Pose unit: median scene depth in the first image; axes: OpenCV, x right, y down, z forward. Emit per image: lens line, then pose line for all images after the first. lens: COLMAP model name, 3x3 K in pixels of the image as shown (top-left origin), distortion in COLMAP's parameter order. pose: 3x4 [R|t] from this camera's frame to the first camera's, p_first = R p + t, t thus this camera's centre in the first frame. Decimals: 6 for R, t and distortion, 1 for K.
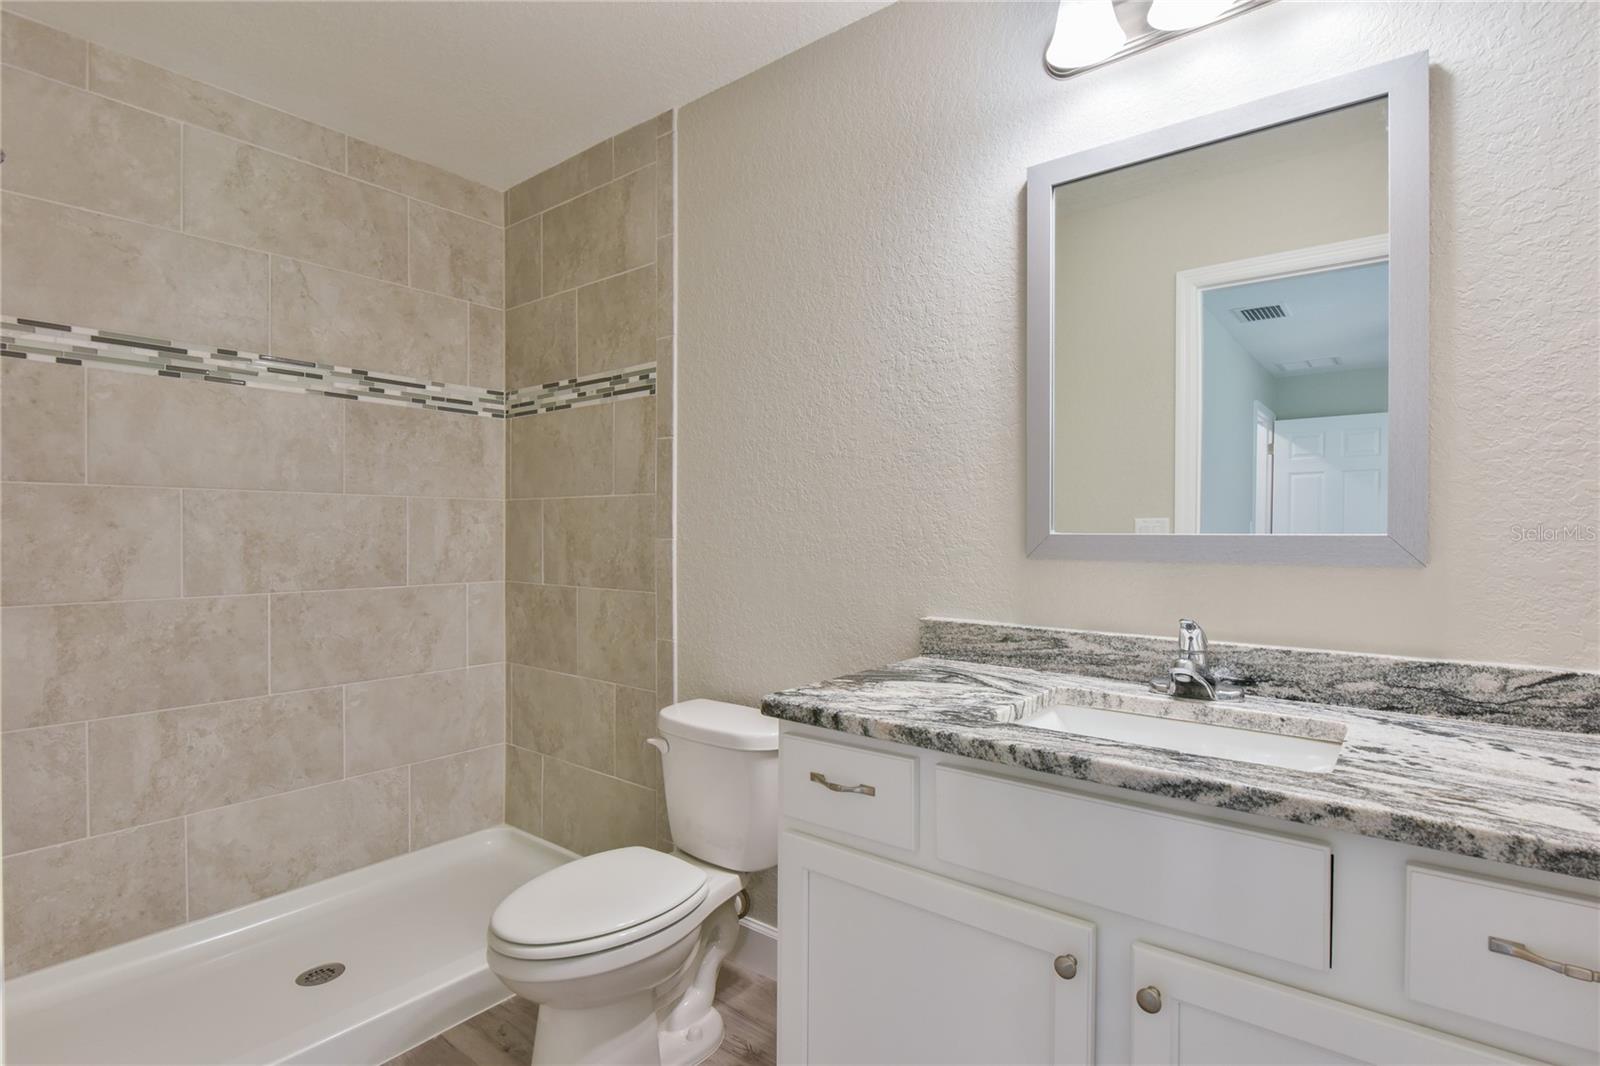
lens RADIAL K [[775.5, 0, 799.1], [0, 775.5, 537.1], [0, 0, 1]] dist [-0.000881, -0.000108]
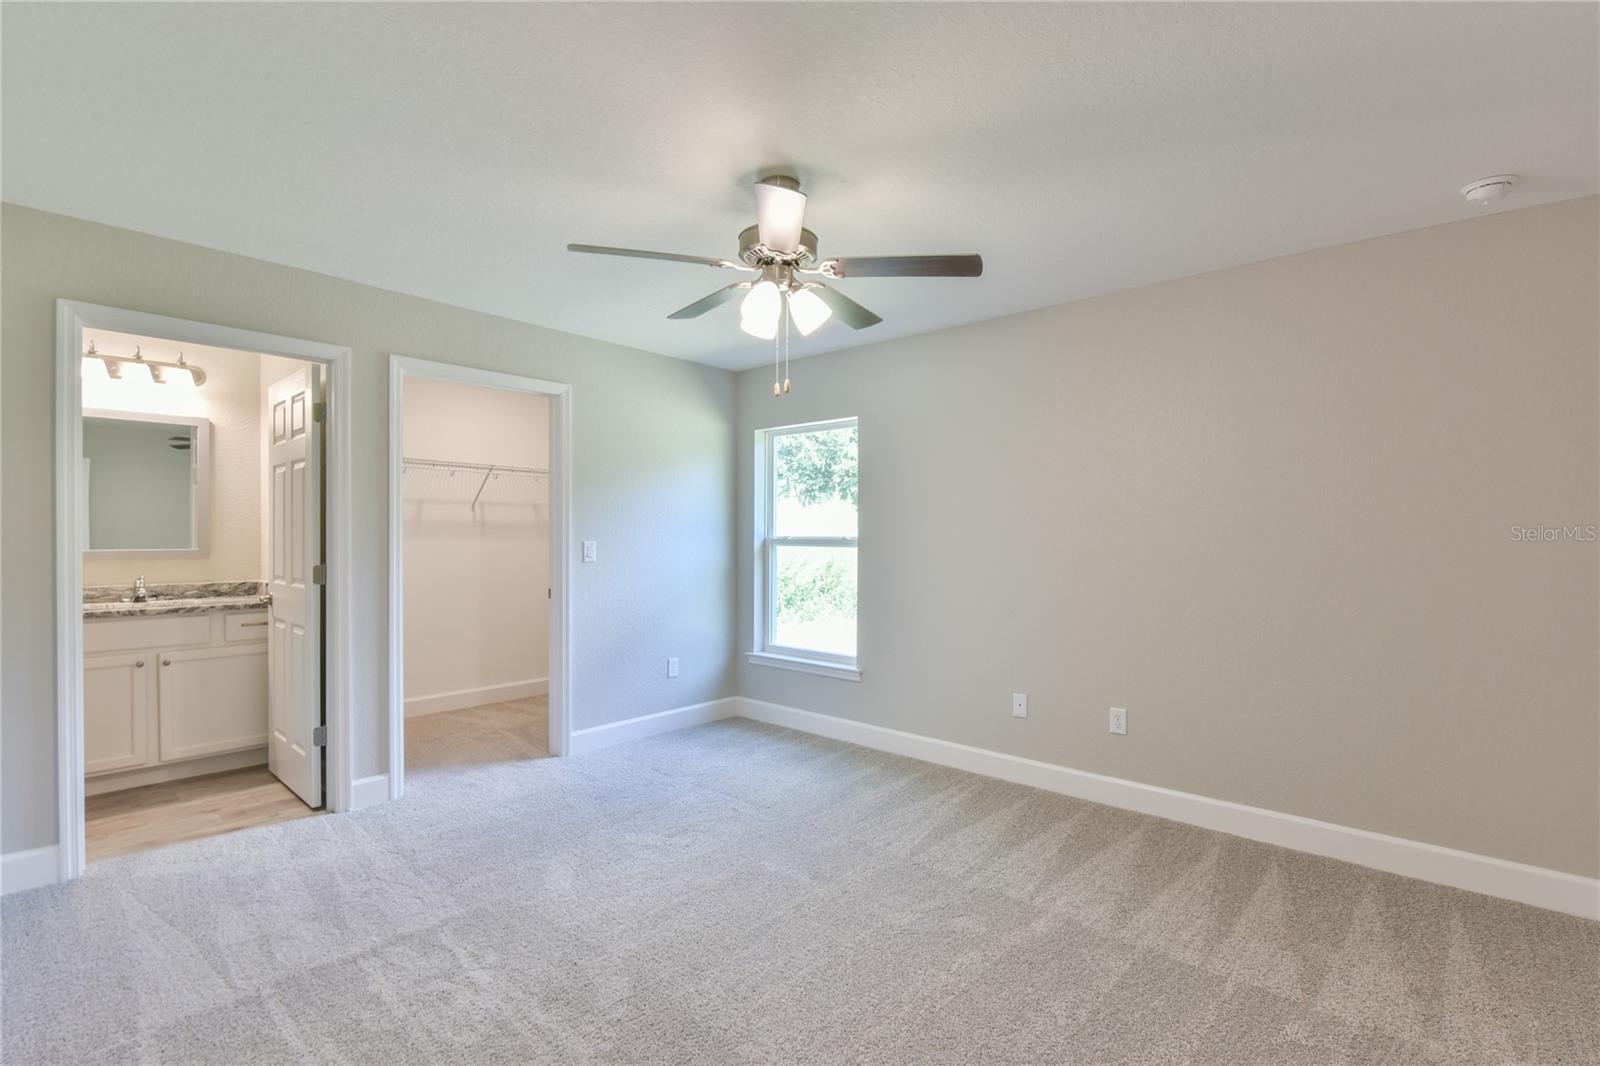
lens RADIAL K [[718.4, 0, 799.3], [0, 718.4, 536.0], [0, 0, 1]] dist [0.003945, -0.000703]
pose [[0.060589, -0.005412, 0.998148, -2.510214], [0.007497, 0.999960, 0.004966, -0.061638], [-0.998135, 0.007182, 0.060627, -2.065532]]
